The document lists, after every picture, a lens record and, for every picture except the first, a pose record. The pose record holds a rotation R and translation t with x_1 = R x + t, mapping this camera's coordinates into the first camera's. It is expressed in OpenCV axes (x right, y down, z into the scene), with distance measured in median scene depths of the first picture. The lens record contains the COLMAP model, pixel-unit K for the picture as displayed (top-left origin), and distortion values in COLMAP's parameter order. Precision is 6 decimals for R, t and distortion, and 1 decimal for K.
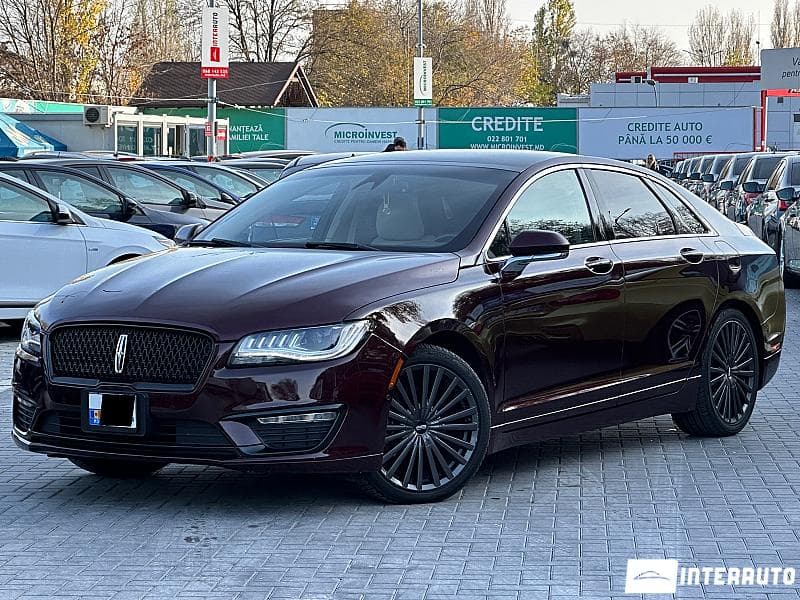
lens RADIAL K [[3405.0, 0, 400.0], [0, 3405.0, 300.0], [0, 0, 1]] dist [0.226691, 37.681868]
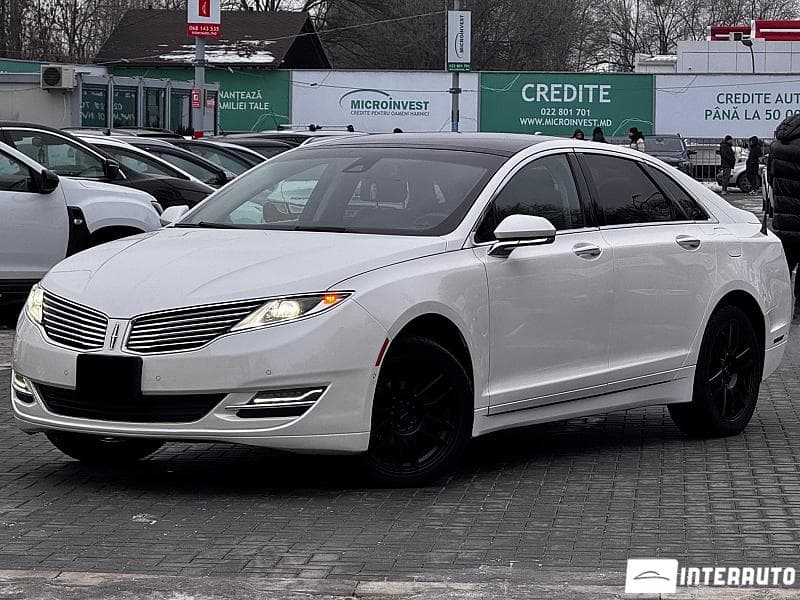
lens RADIAL K [[2829.9, 0, 400.0], [0, 2829.9, 300.0], [0, 0, 1]] dist [0.849042, 0.611237]
pose [[0.999850, 0.012658, 0.011850, -0.015053], [-0.012794, 0.999852, 0.011514, -0.010150], [-0.011702, -0.011664, 0.999863, 0.327733]]
